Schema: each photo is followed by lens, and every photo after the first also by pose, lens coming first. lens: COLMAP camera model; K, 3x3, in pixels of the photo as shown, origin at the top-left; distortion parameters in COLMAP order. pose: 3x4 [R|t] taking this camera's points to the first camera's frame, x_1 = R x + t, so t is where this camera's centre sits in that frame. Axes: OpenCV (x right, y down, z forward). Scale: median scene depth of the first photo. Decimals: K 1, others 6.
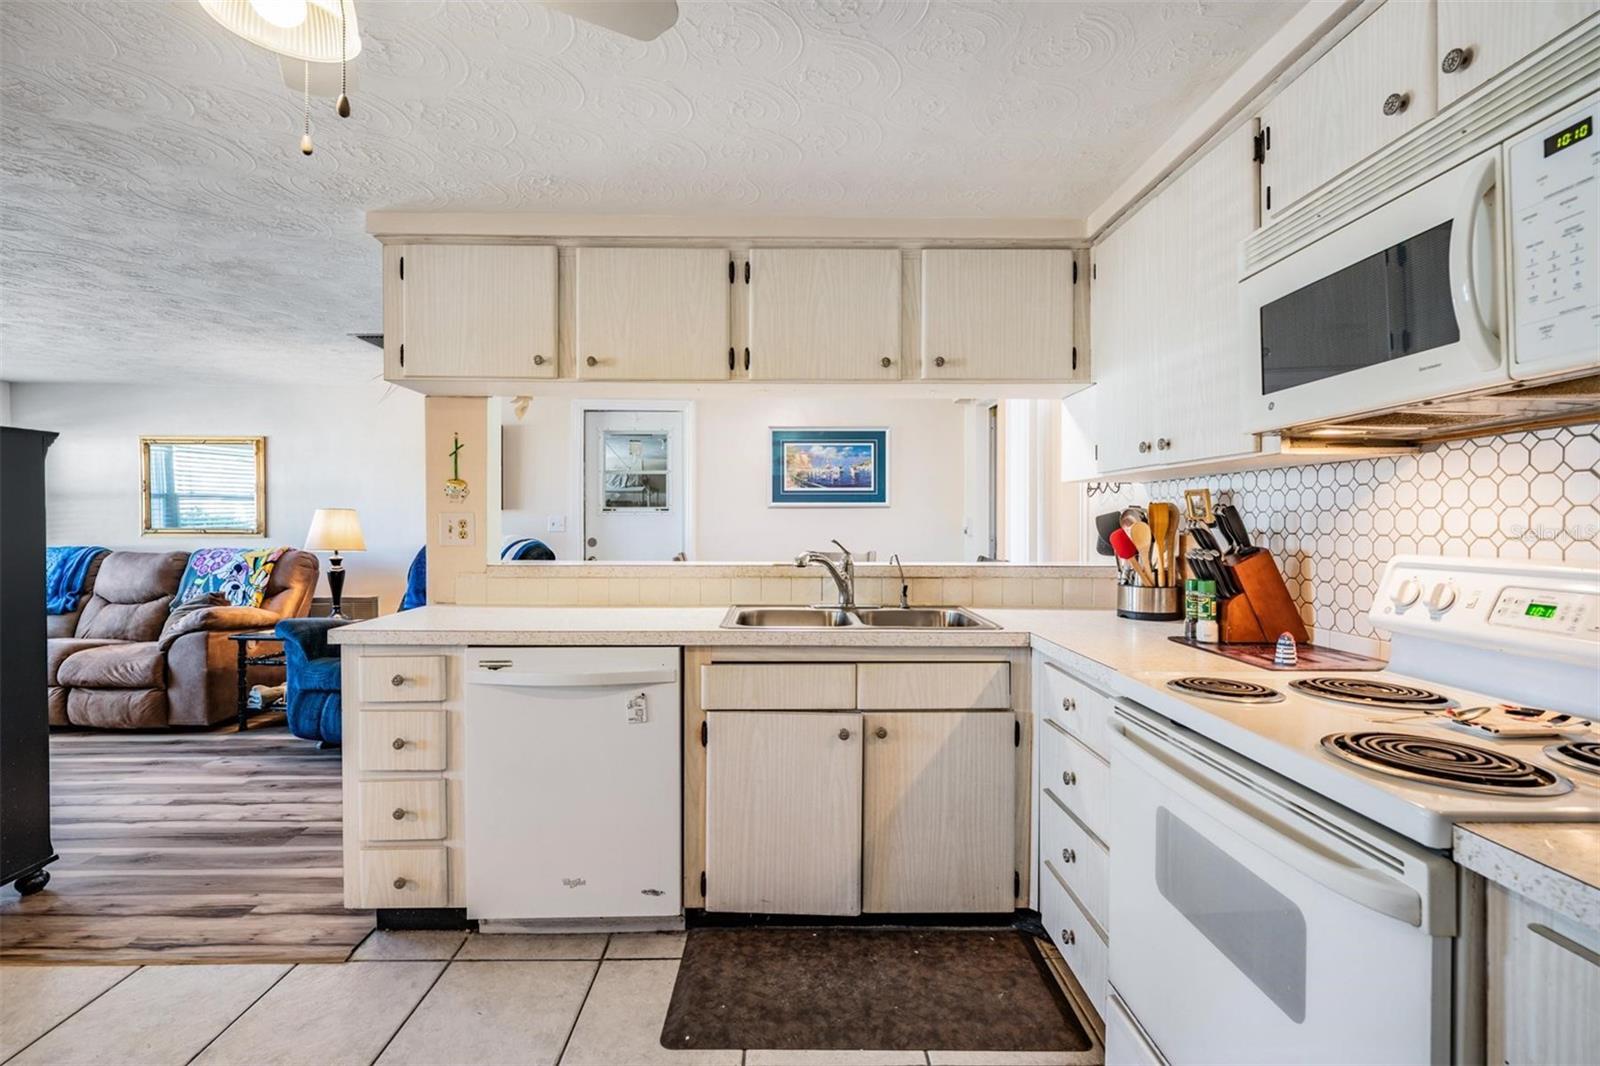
lens RADIAL K [[757.4, 0, 798.4], [0, 757.4, 524.7], [0, 0, 1]] dist [0.000640, 0.000169]
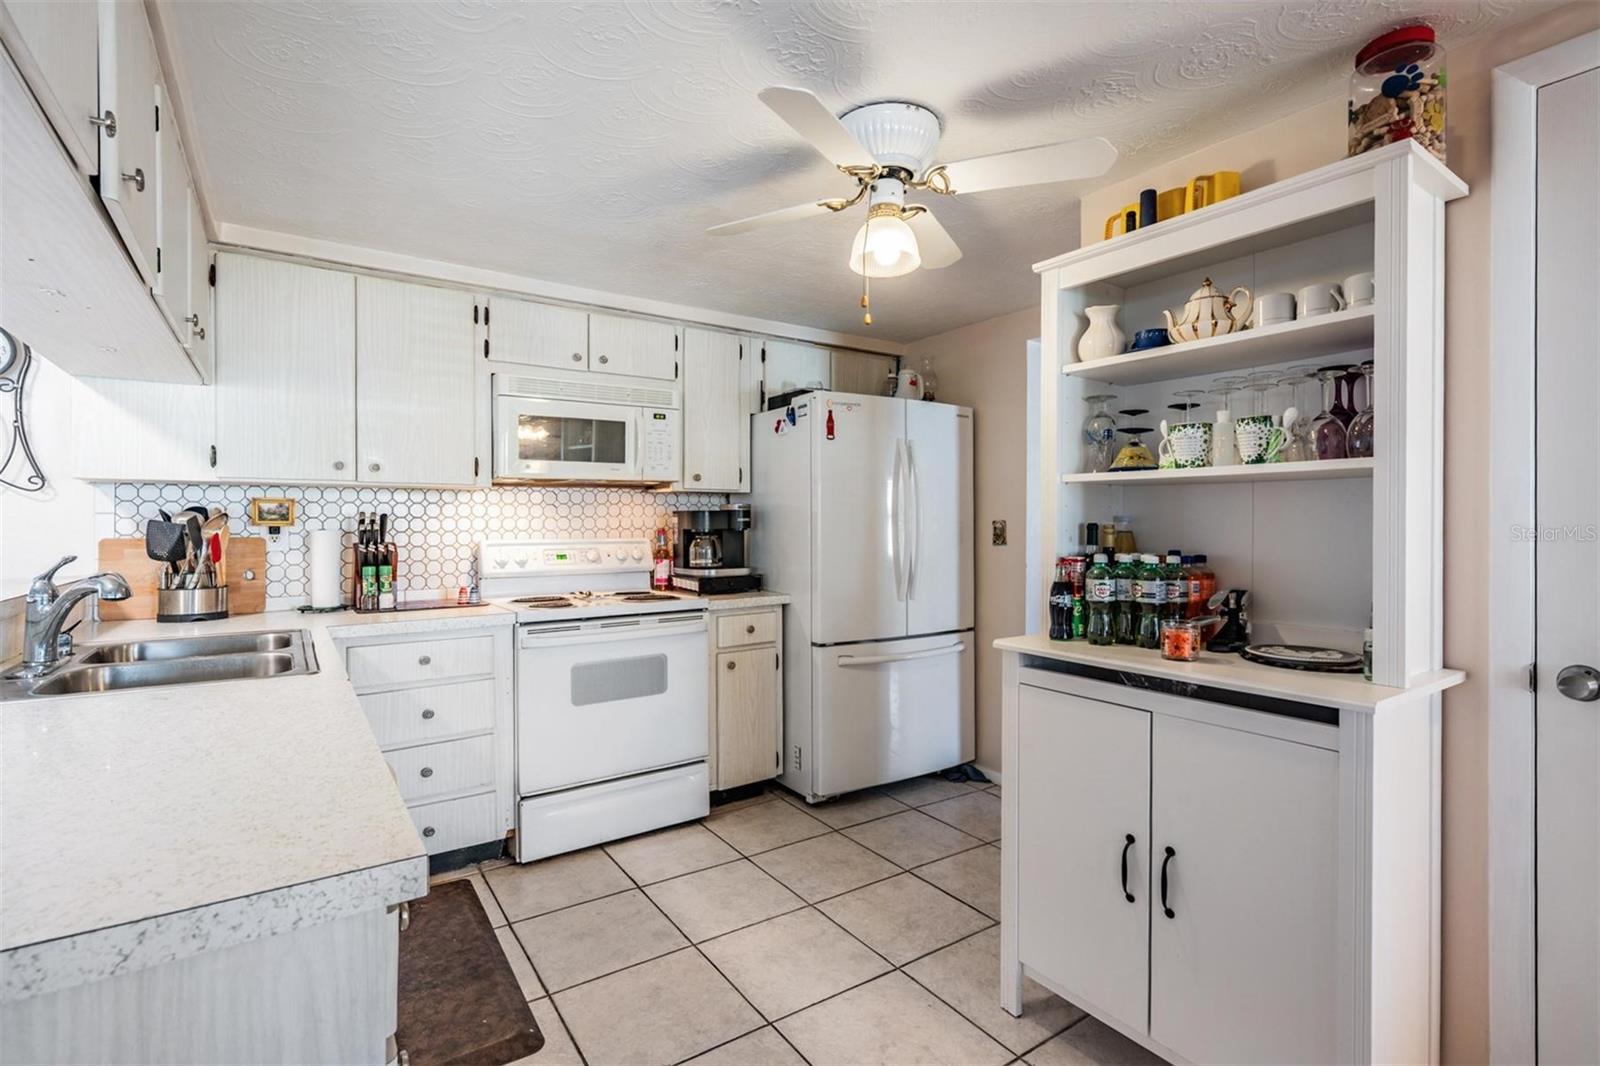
lens RADIAL K [[757.4, 0, 800.3], [0, 757.4, 527.6], [0, 0, 1]] dist [0.000640, 0.000169]
pose [[-0.549855, -0.004689, 0.835247, -1.466775], [0.005651, 0.999940, 0.009333, -0.008958], [-0.835241, 0.009852, -0.549796, 1.512841]]
